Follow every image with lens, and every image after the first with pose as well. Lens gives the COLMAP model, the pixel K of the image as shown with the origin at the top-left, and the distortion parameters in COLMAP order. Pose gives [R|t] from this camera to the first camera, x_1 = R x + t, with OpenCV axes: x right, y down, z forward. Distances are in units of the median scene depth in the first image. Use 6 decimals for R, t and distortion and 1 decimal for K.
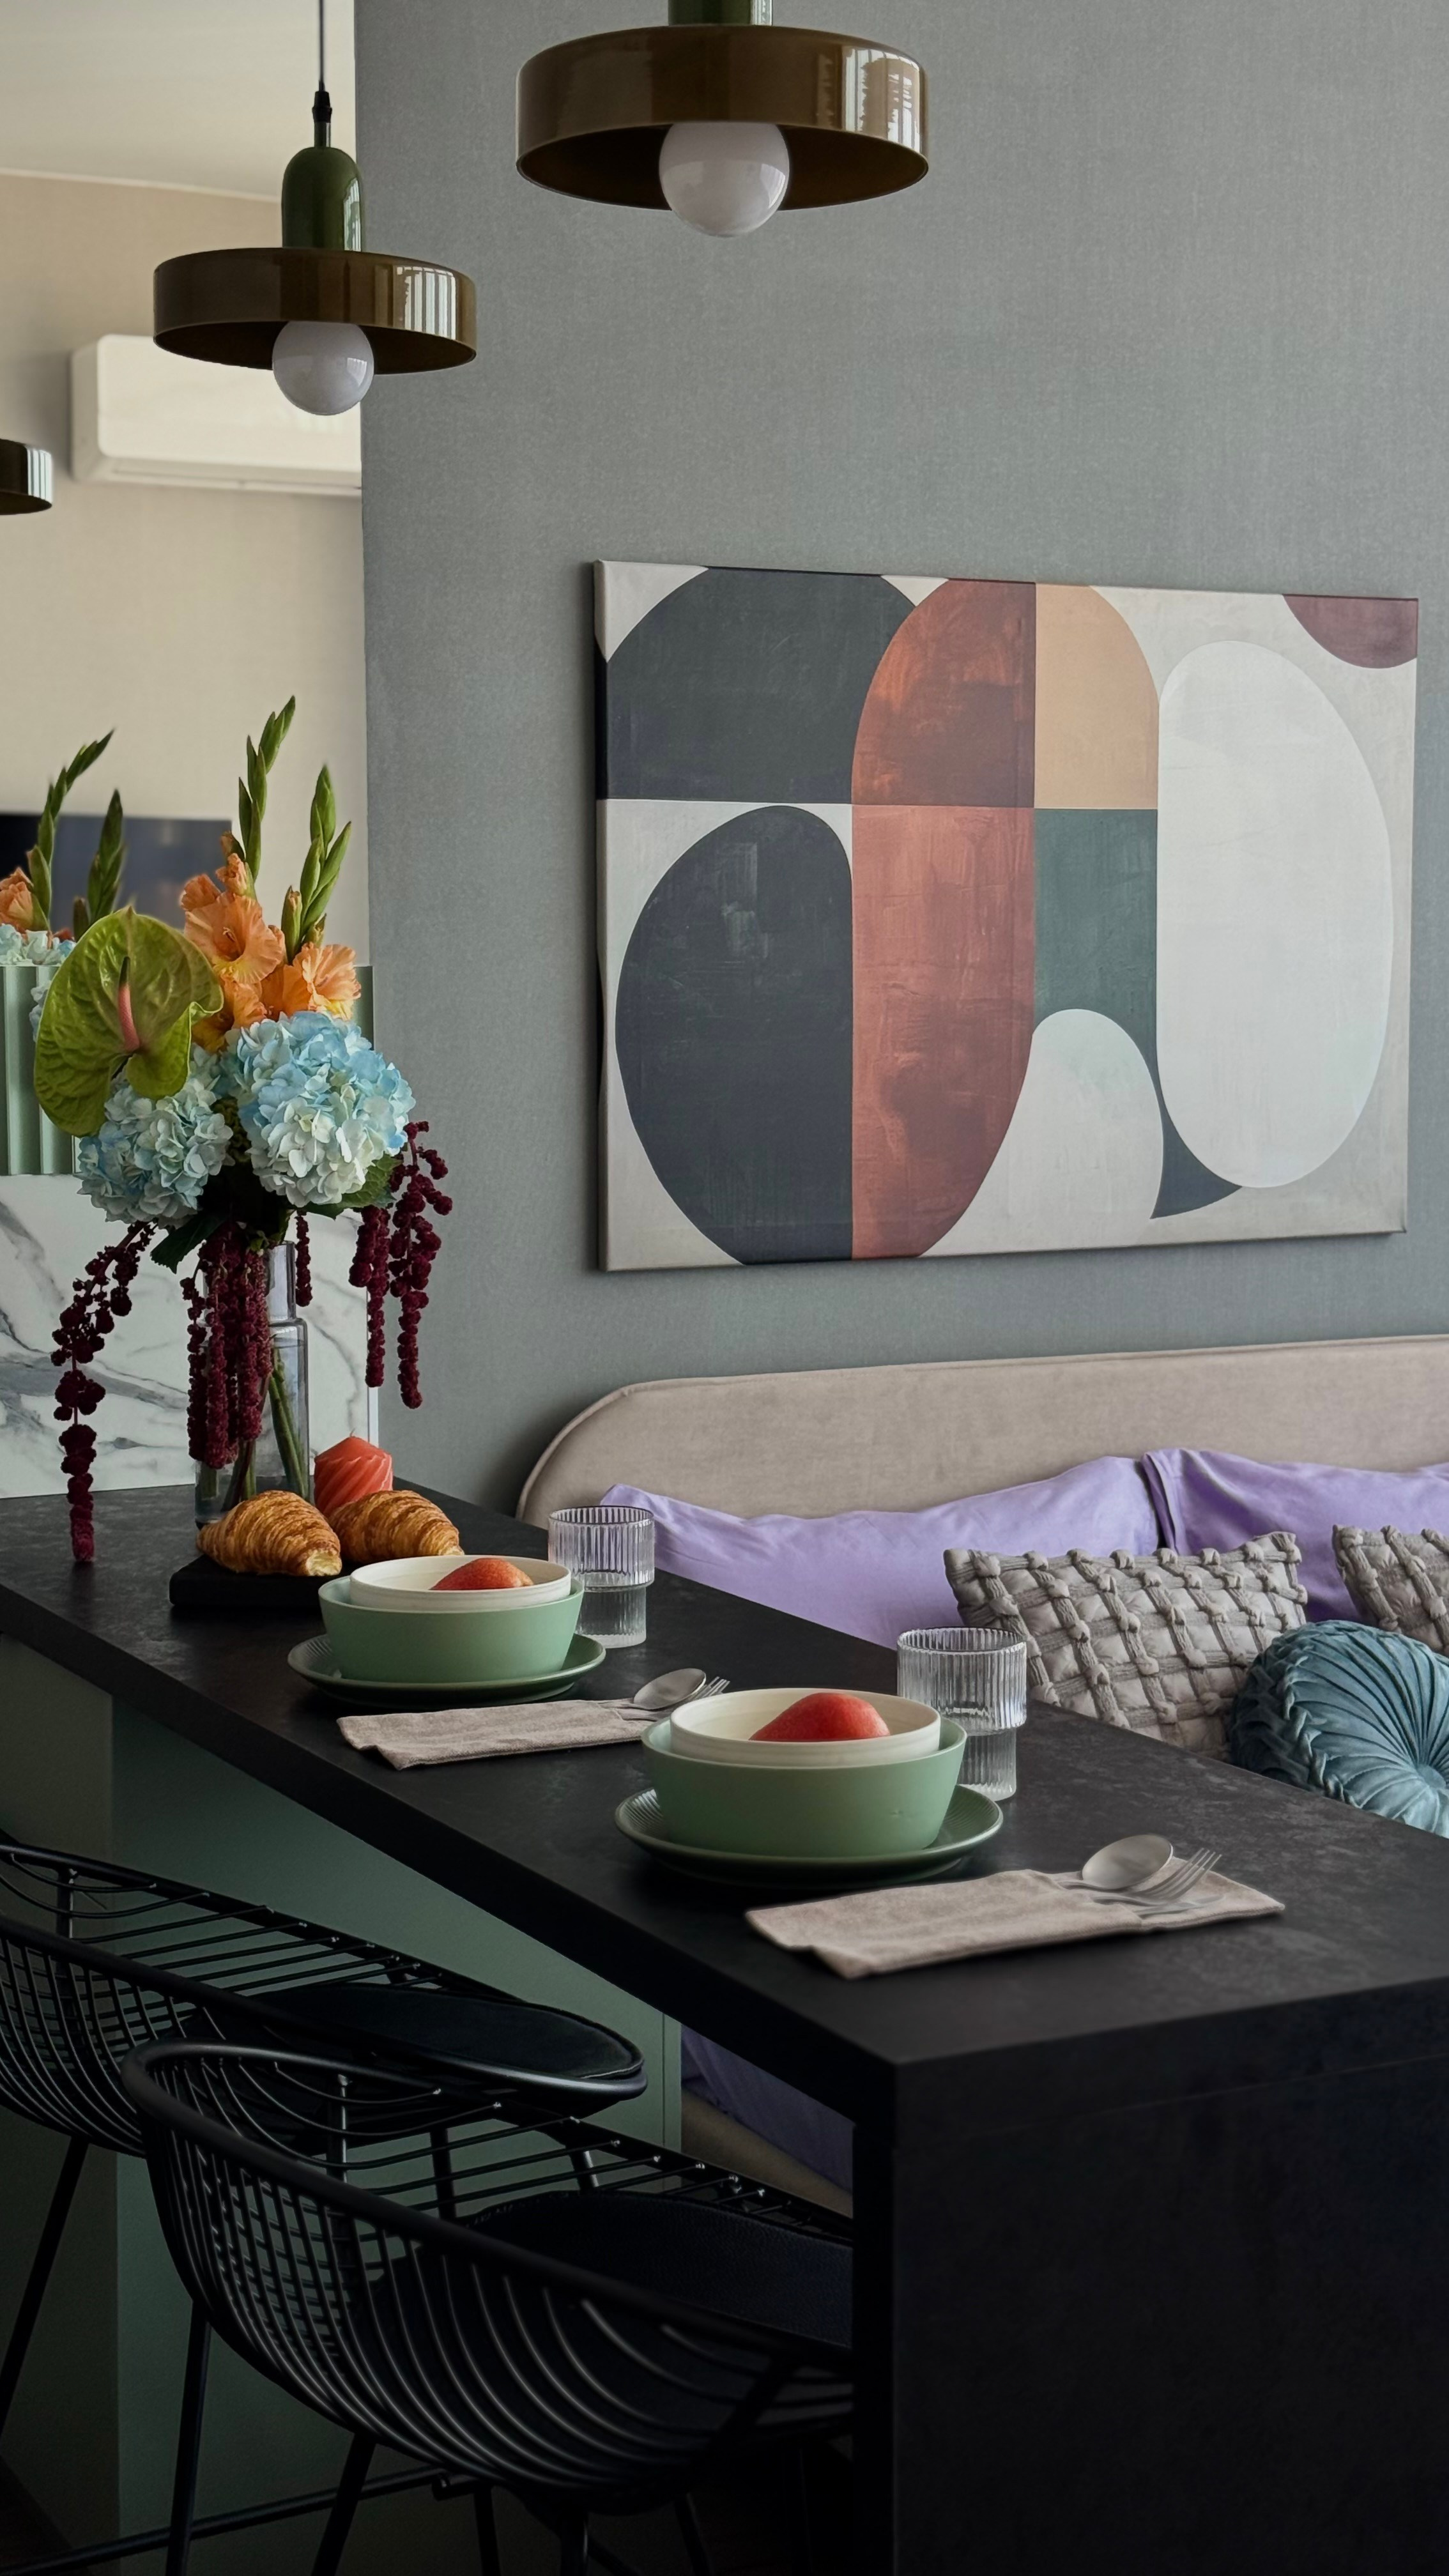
lens RADIAL K [[3643.9, 0, 723.6], [0, 3643.9, 1277.6], [0, 0, 1]] dist [0.152252, 0.000000]
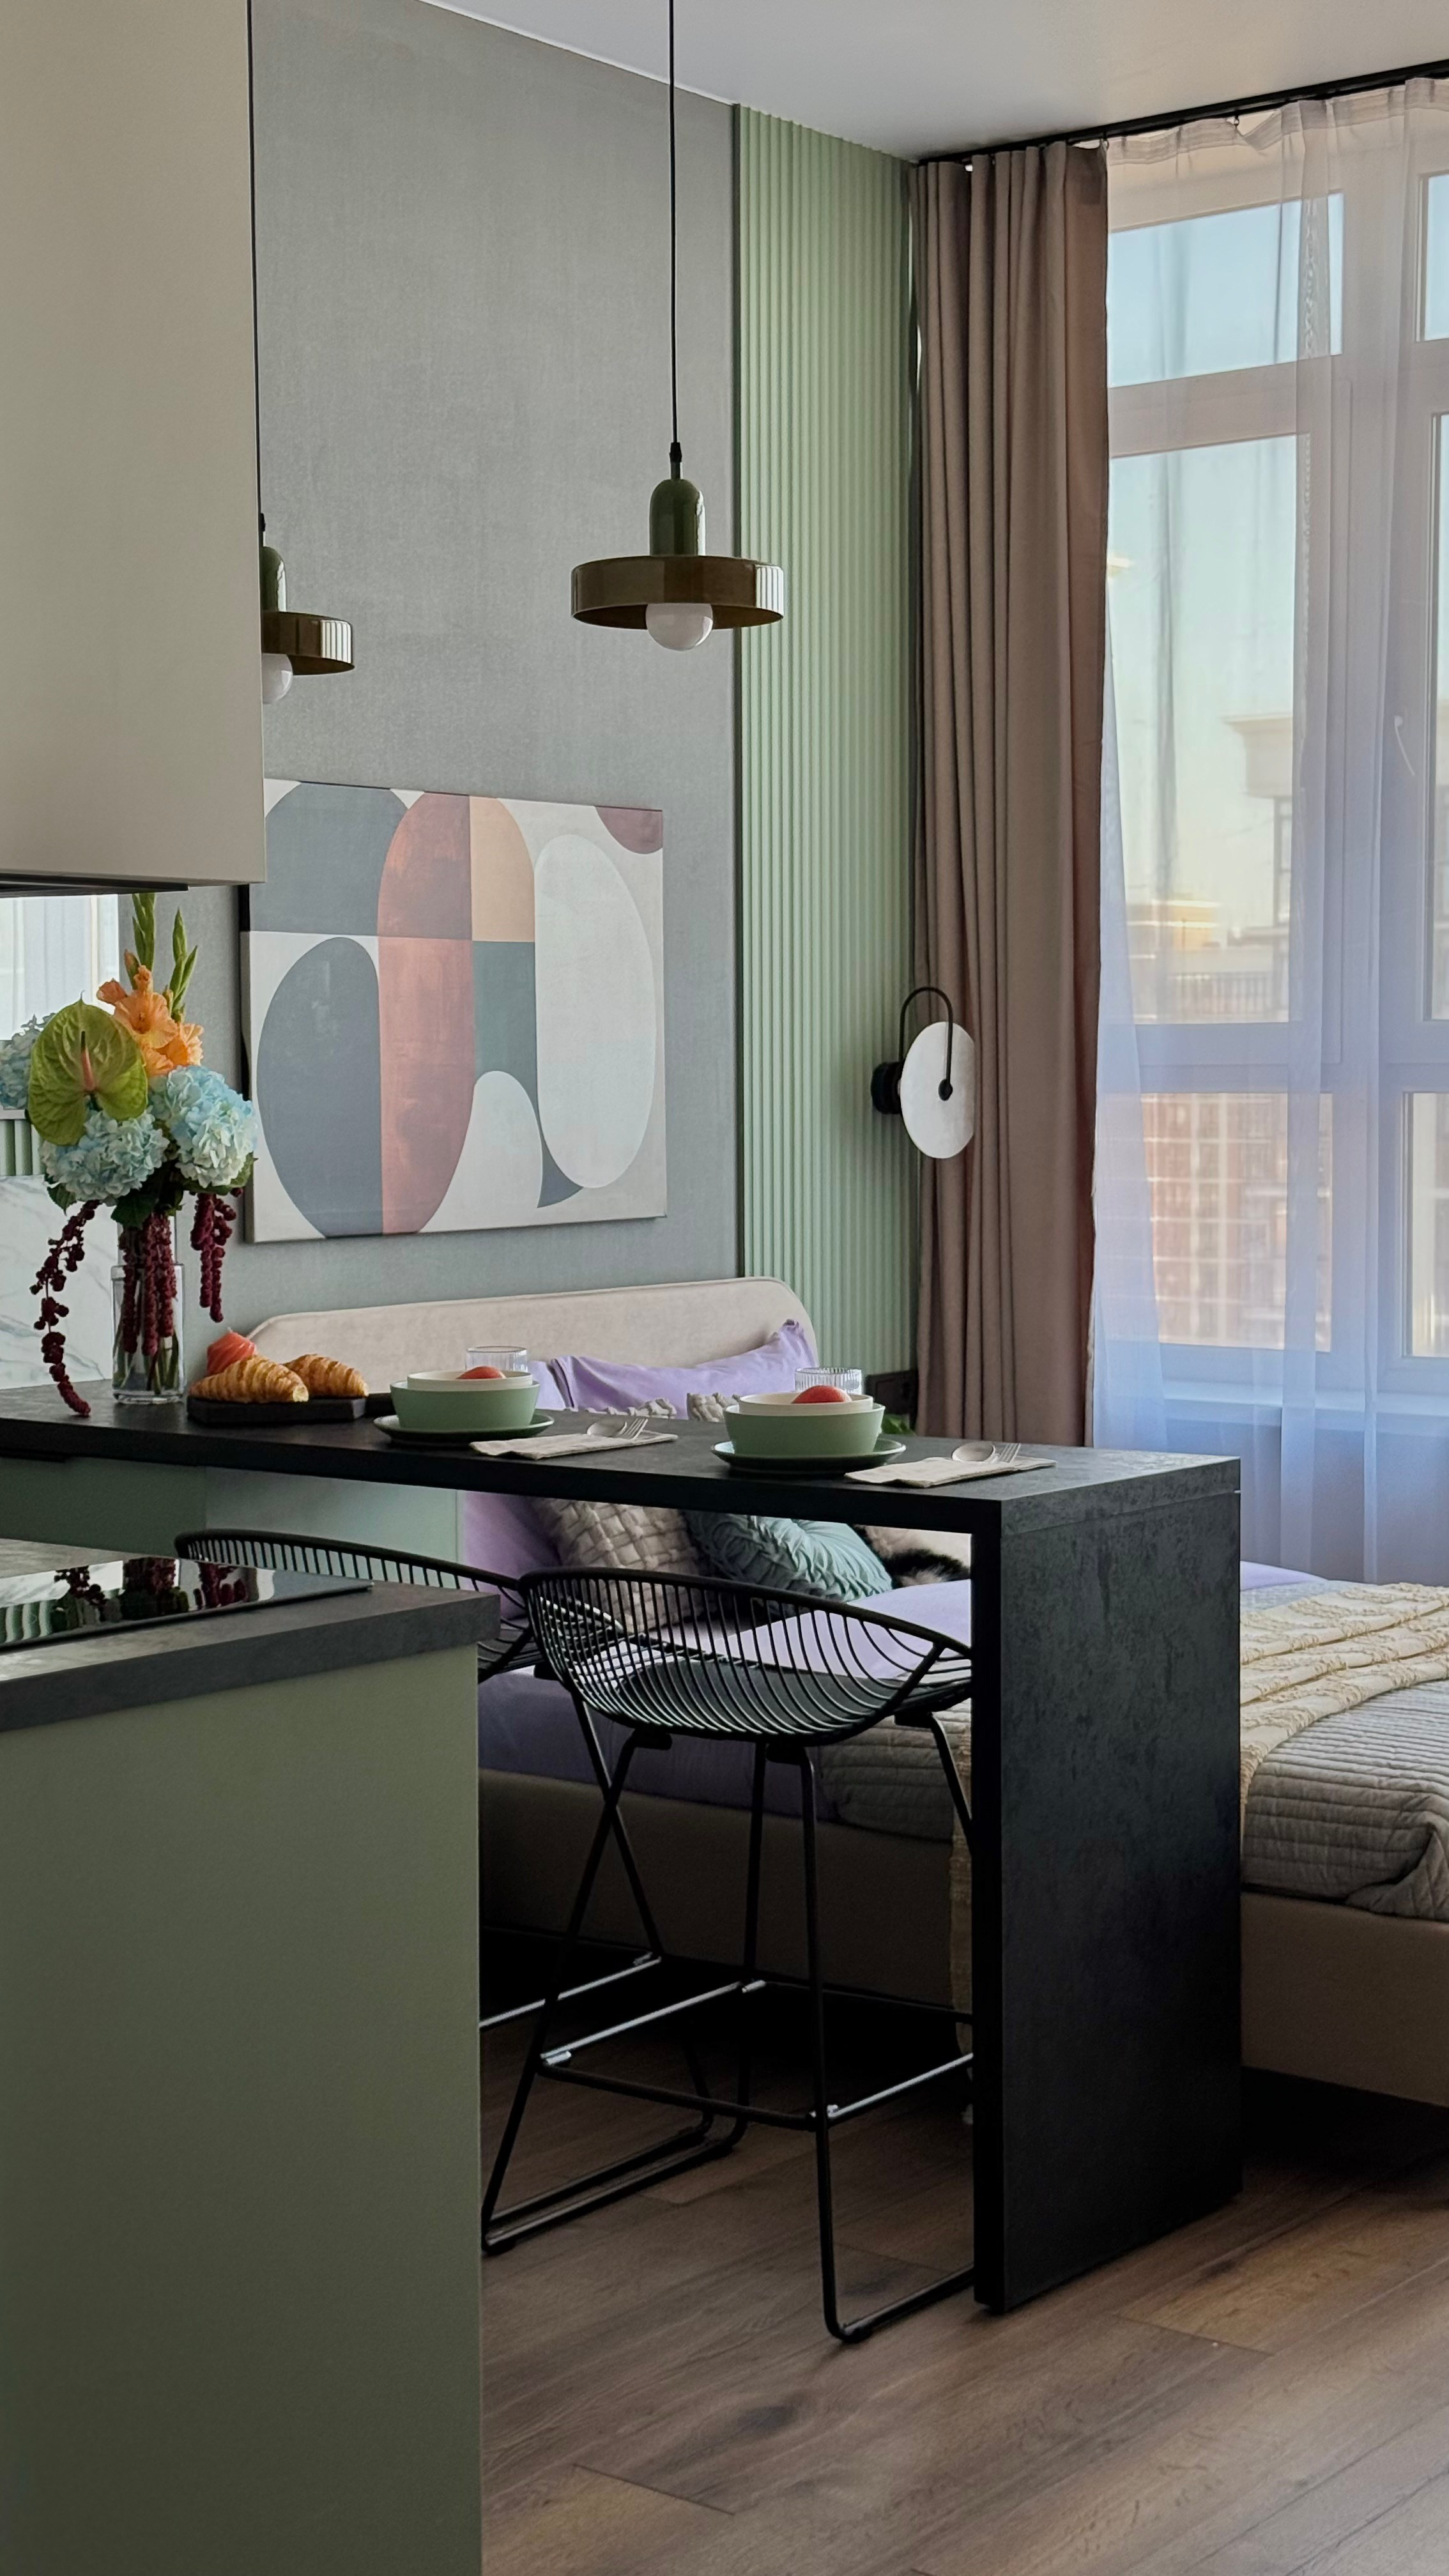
lens RADIAL K [[3643.9, 0, 724.4], [0, 3643.9, 1293.6], [0, 0, 1]] dist [0.152252, 0.000000]
pose [[0.908726, -0.031326, 0.416216, -0.471180], [0.043113, 0.998891, -0.018947, 0.054678], [-0.415160, 0.035162, 0.909069, -0.442321]]
